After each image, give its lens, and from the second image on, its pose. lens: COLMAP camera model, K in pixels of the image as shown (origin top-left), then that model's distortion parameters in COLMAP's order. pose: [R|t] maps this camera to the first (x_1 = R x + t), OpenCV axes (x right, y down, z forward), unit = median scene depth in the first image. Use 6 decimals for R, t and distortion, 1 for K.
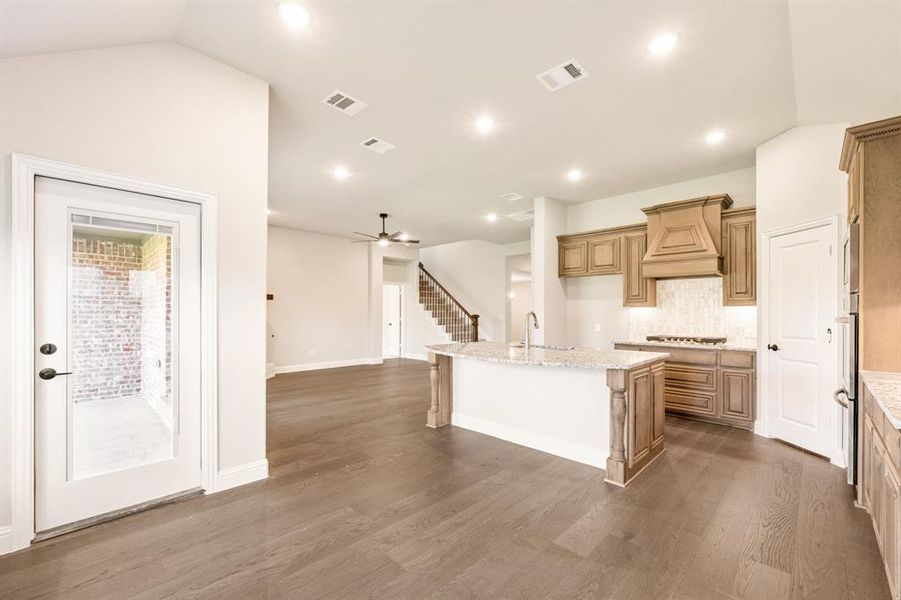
lens RADIAL K [[369.3, 0, 452.5], [0, 369.3, 309.7], [0, 0, 1]] dist [-0.000253, -0.000038]
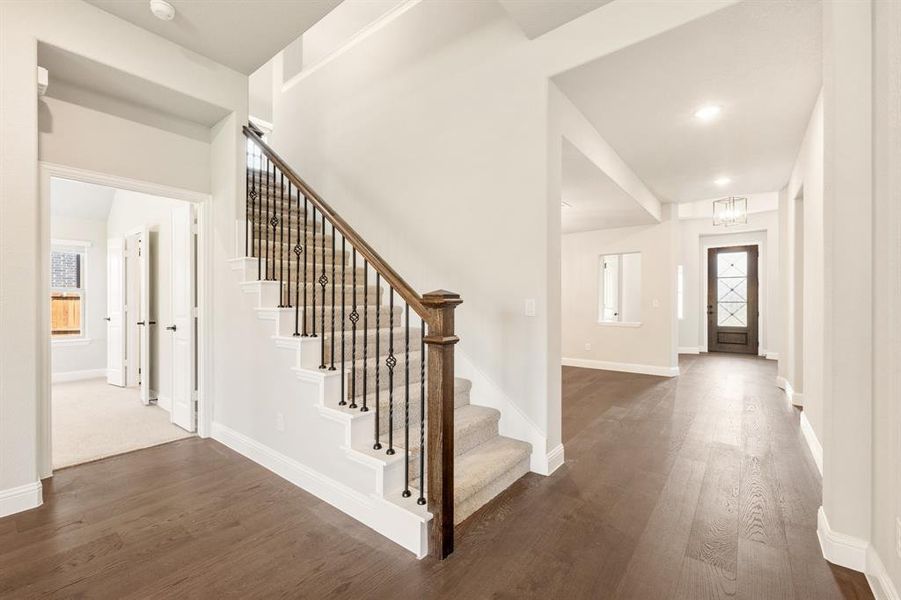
lens RADIAL K [[376.0, 0, 450.5], [0, 376.0, 300.0], [0, 0, 1]] dist [-0.000155, 0.000009]
pose [[0.992923, -0.000653, 0.118755, 0.073277], [0.000183, 0.999992, 0.003968, 0.029100], [-0.118757, -0.003918, 0.992916, 1.368256]]
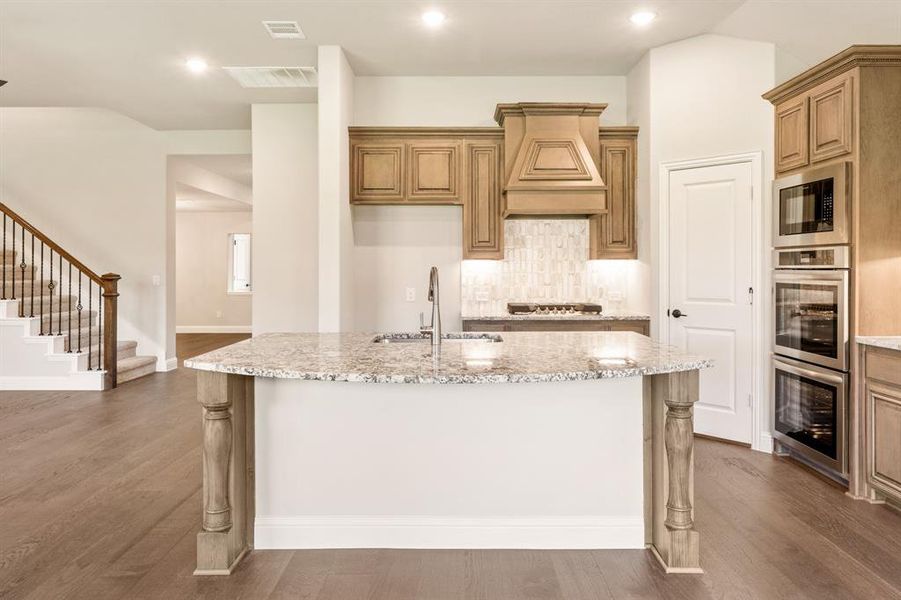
lens RADIAL K [[588.8, 0, 449.9], [0, 588.8, 264.8], [0, 0, 1]] dist [-0.002413, -0.001174]
pose [[0.721365, 0.003722, 0.692545, -0.238034], [-0.003566, 0.999992, -0.001660, 0.003359], [-0.692546, -0.001273, 0.721373, 0.324219]]
